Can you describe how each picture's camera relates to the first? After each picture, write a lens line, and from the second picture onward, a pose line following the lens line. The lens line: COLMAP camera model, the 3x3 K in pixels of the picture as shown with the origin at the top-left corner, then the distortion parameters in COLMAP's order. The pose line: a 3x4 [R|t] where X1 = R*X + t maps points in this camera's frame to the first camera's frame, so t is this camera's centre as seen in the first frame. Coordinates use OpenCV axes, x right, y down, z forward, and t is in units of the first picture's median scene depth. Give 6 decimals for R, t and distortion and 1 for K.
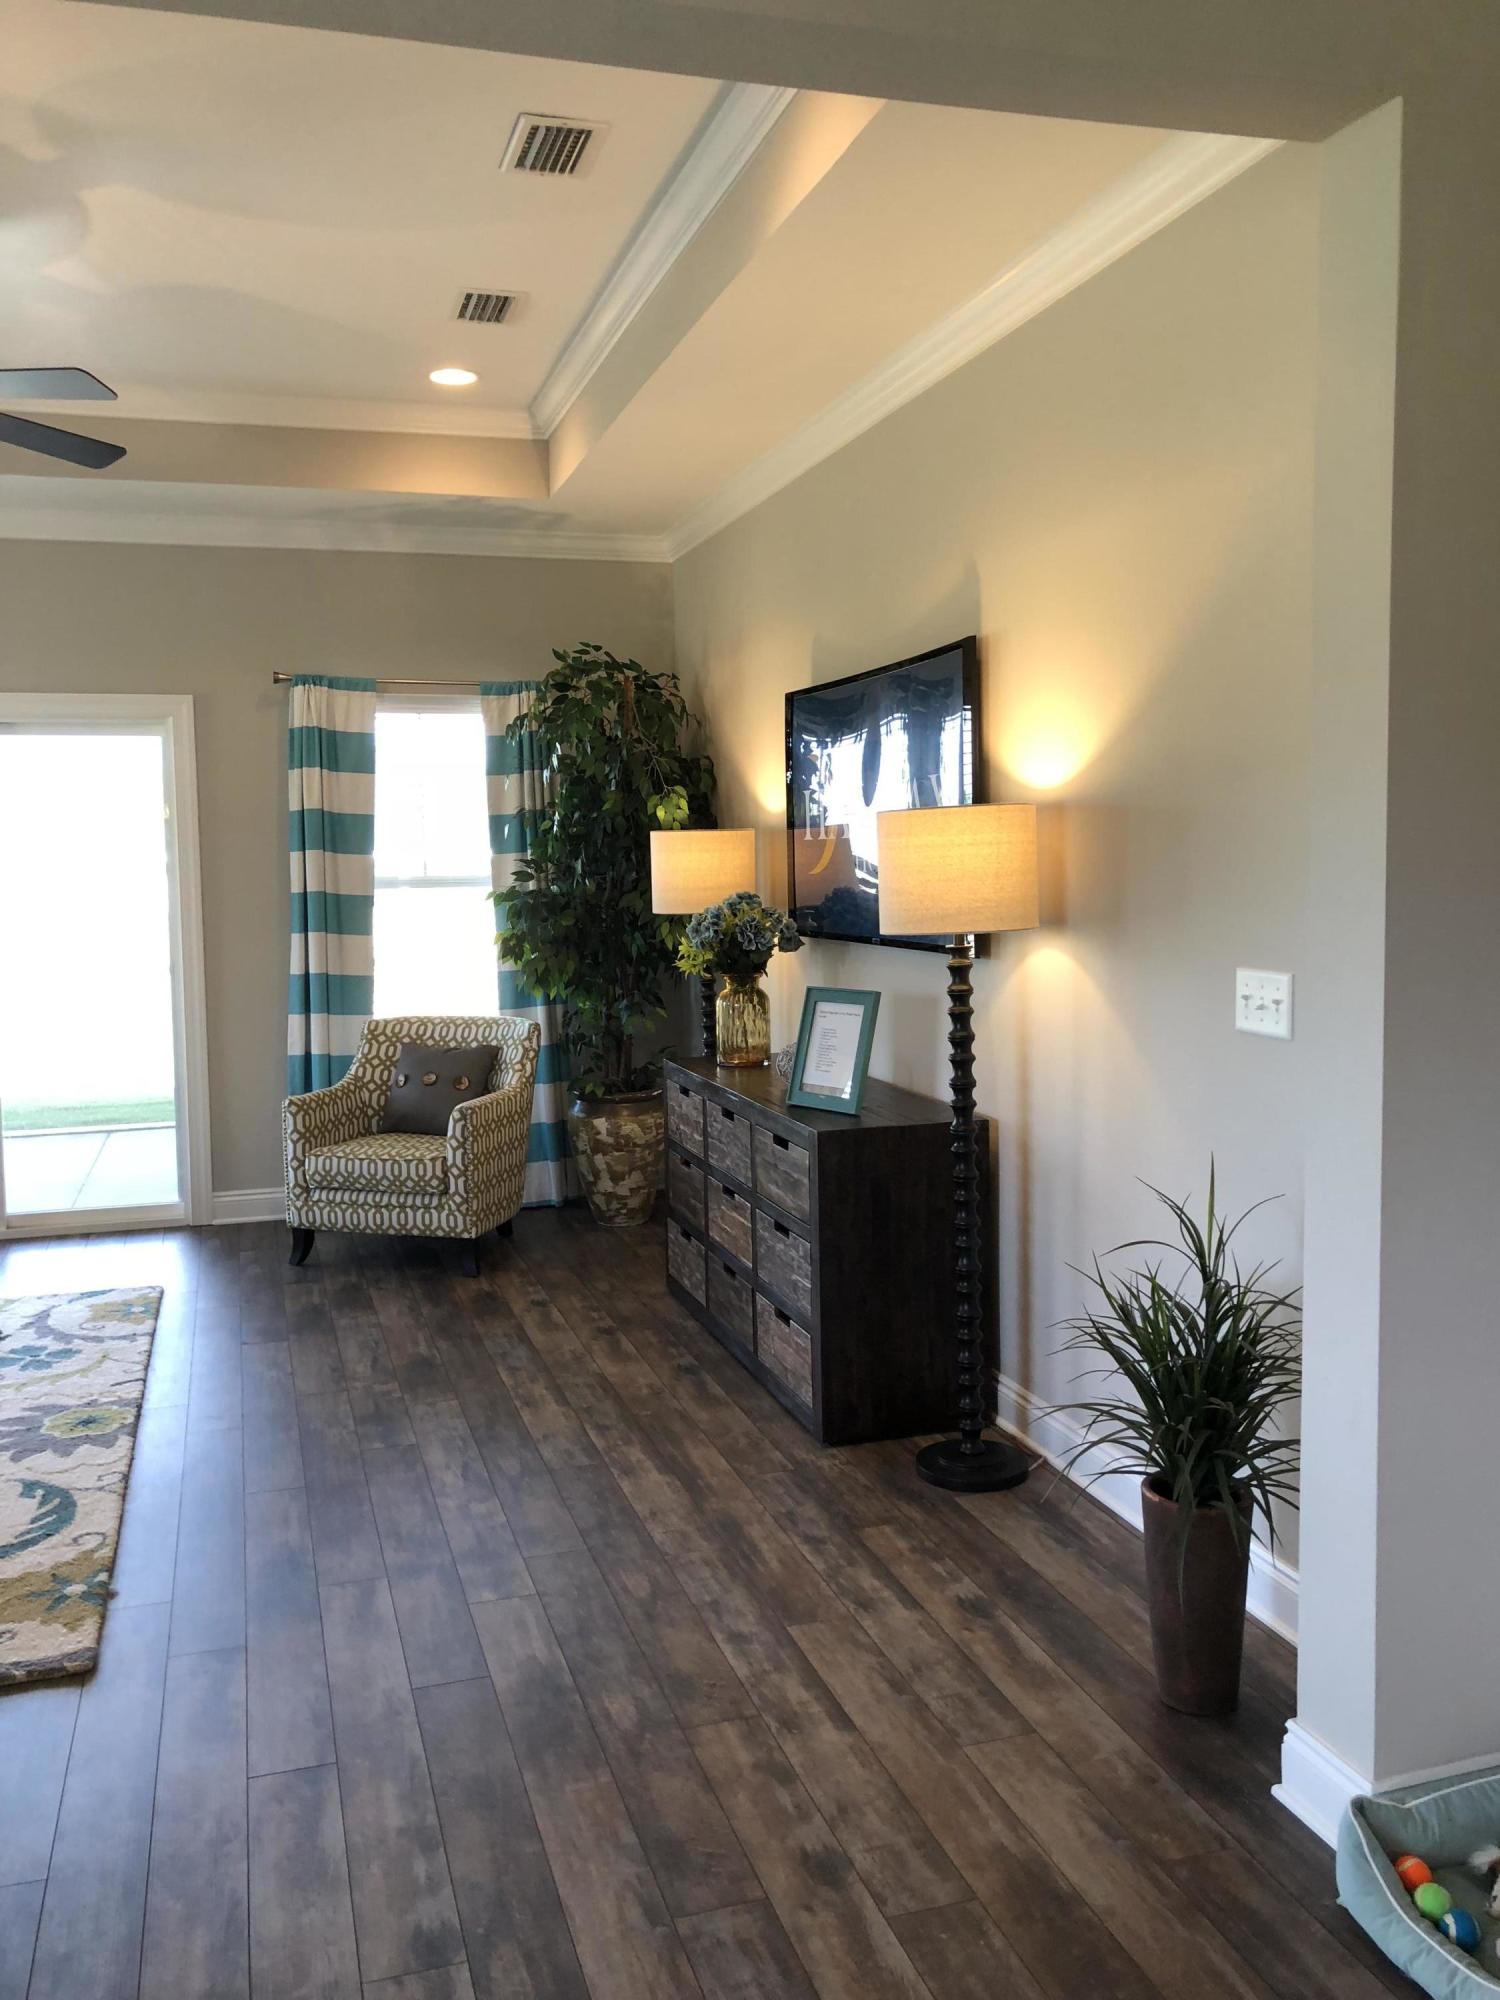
lens RADIAL K [[1643.2, 0, 757.8], [0, 1643.2, 990.7], [0, 0, 1]] dist [0.031829, -0.026102]
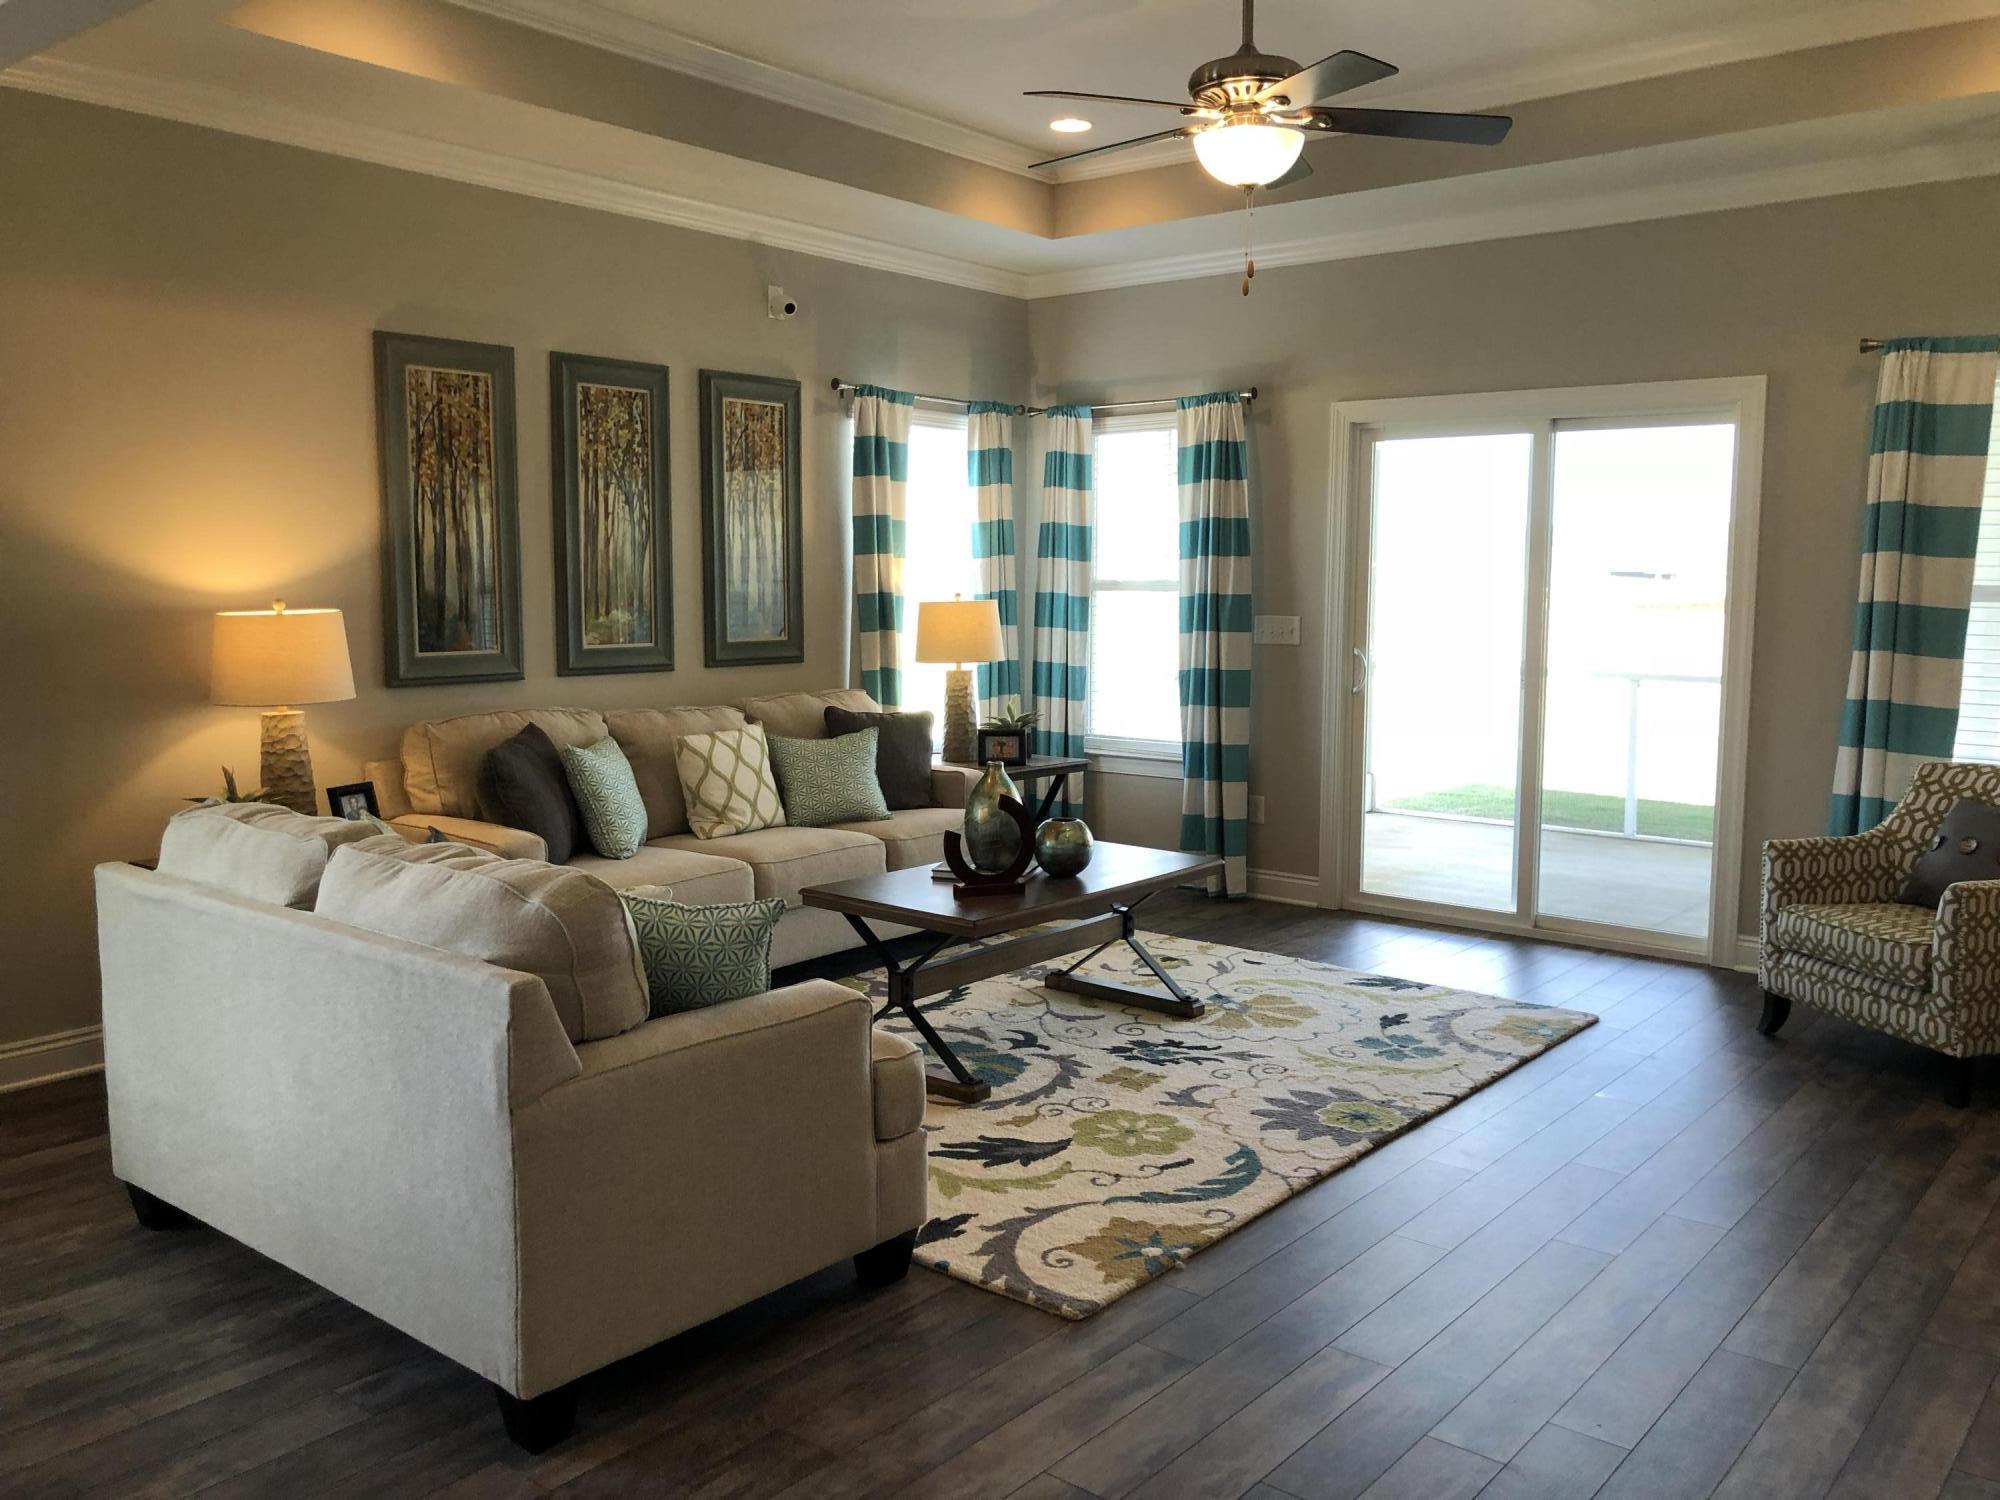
lens RADIAL K [[1643.2, 0, 987.6], [0, 1643.2, 739.7], [0, 0, 1]] dist [0.031829, -0.026102]
pose [[0.540613, 0.104457, -0.834761, 0.208266], [-0.081779, 0.994087, 0.071432, -0.015261], [0.837287, 0.029650, 0.545959, 0.186691]]
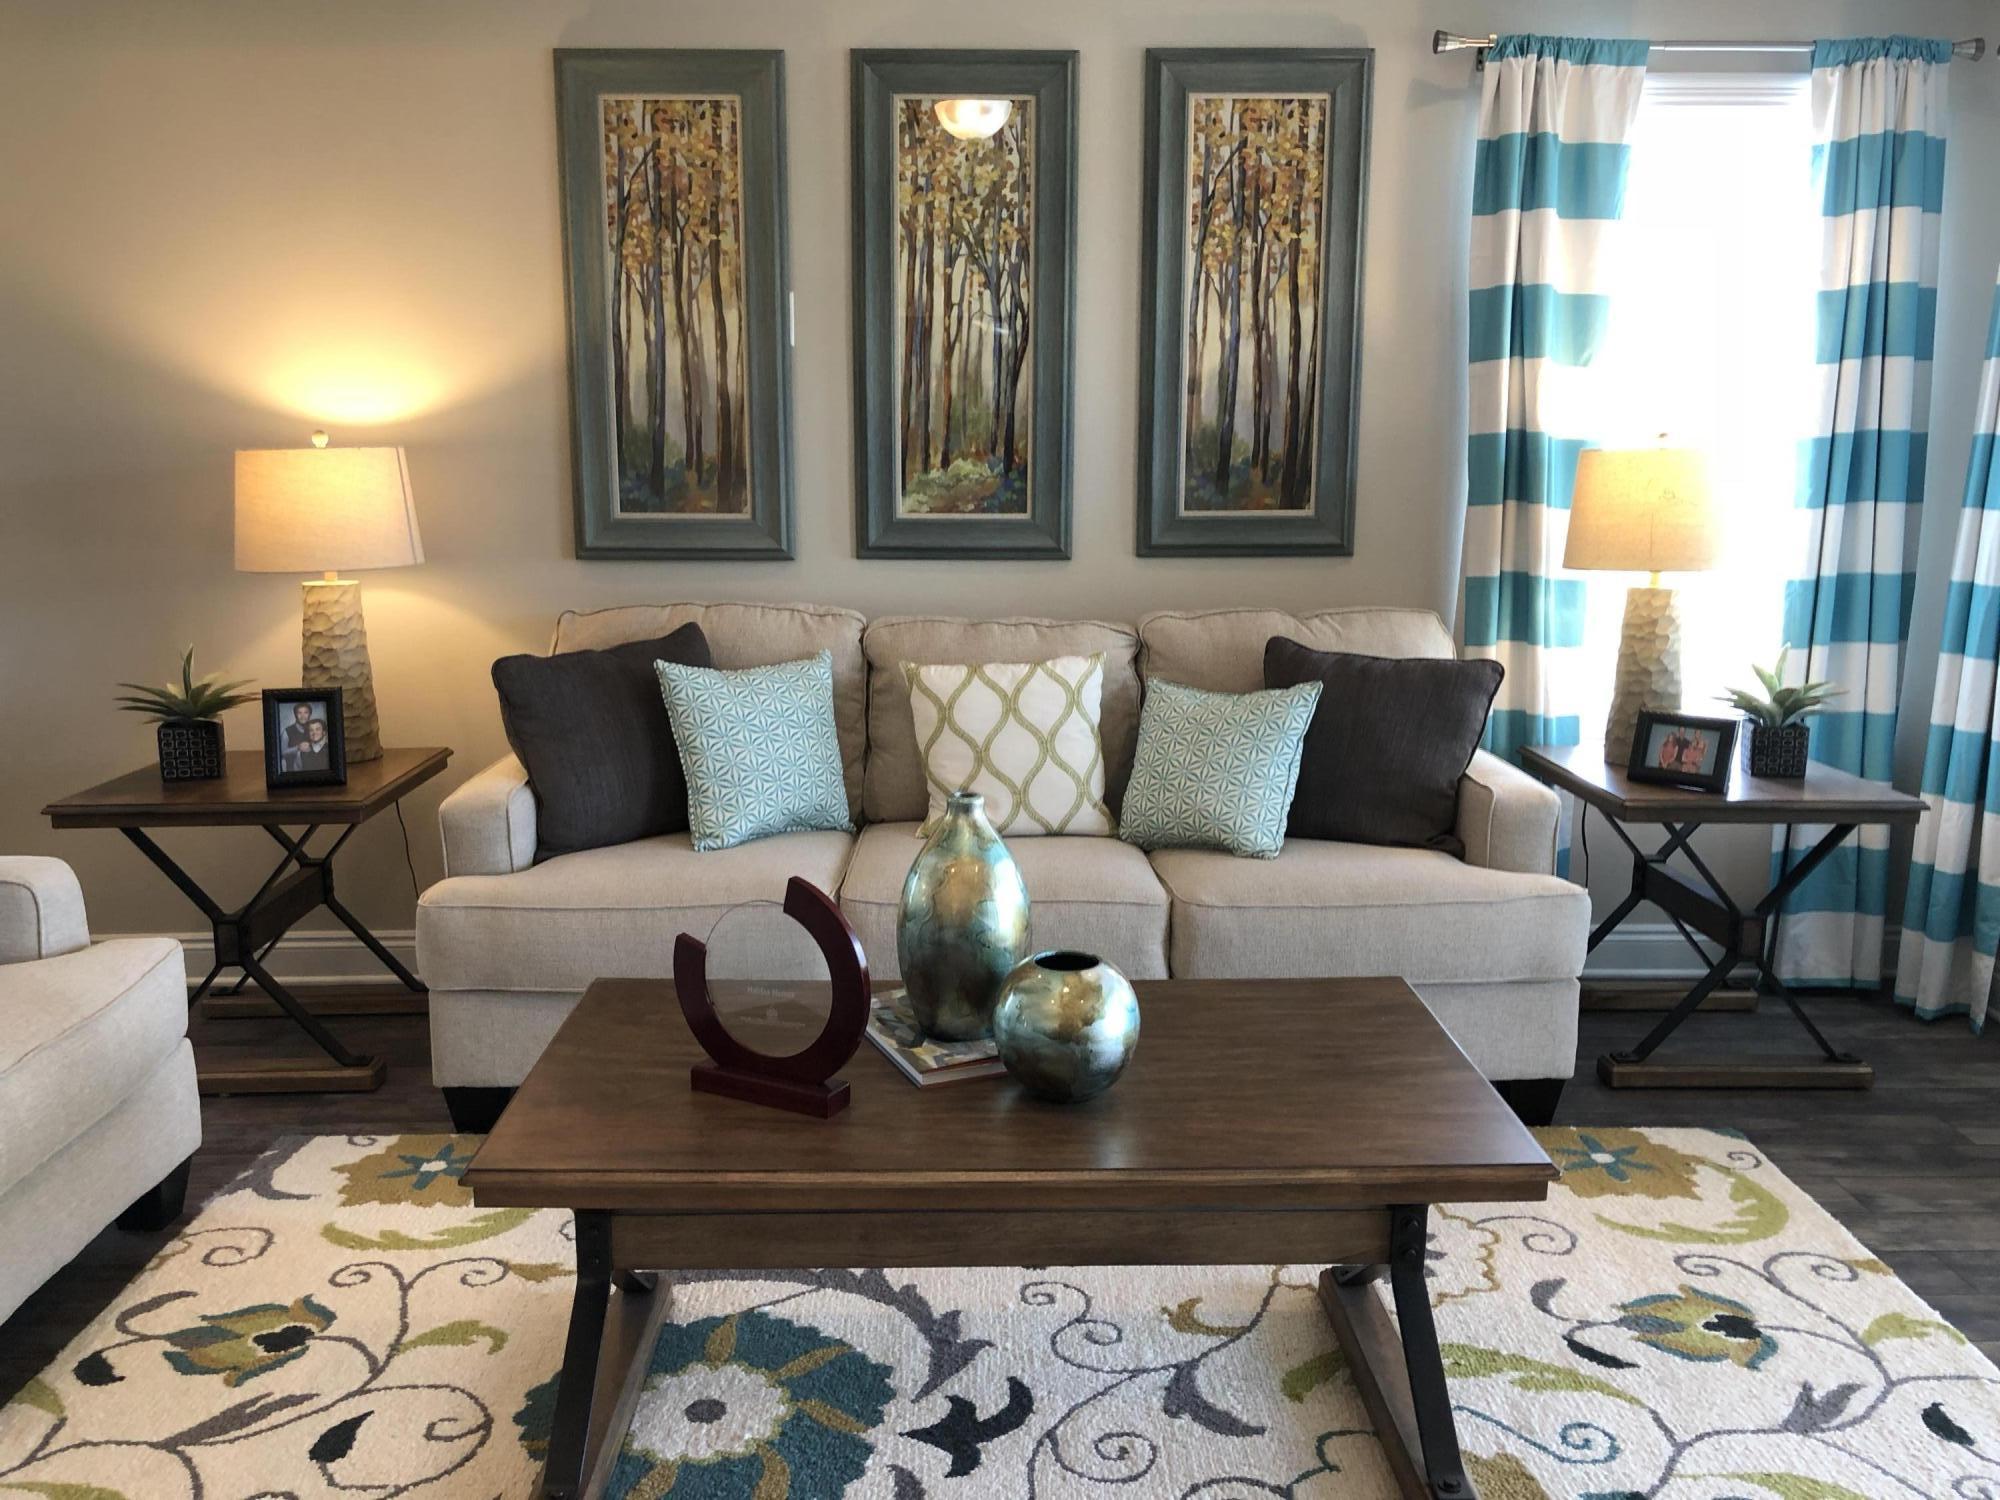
lens RADIAL K [[1643.2, 0, 1004.0], [0, 1643.2, 741.5], [0, 0, 1]] dist [0.031829, -0.026102]
pose [[-0.286657, 0.180048, -0.940963, -0.158938], [-0.076490, 0.974745, 0.209814, -0.032723], [0.954975, 0.132119, -0.265645, 0.769730]]
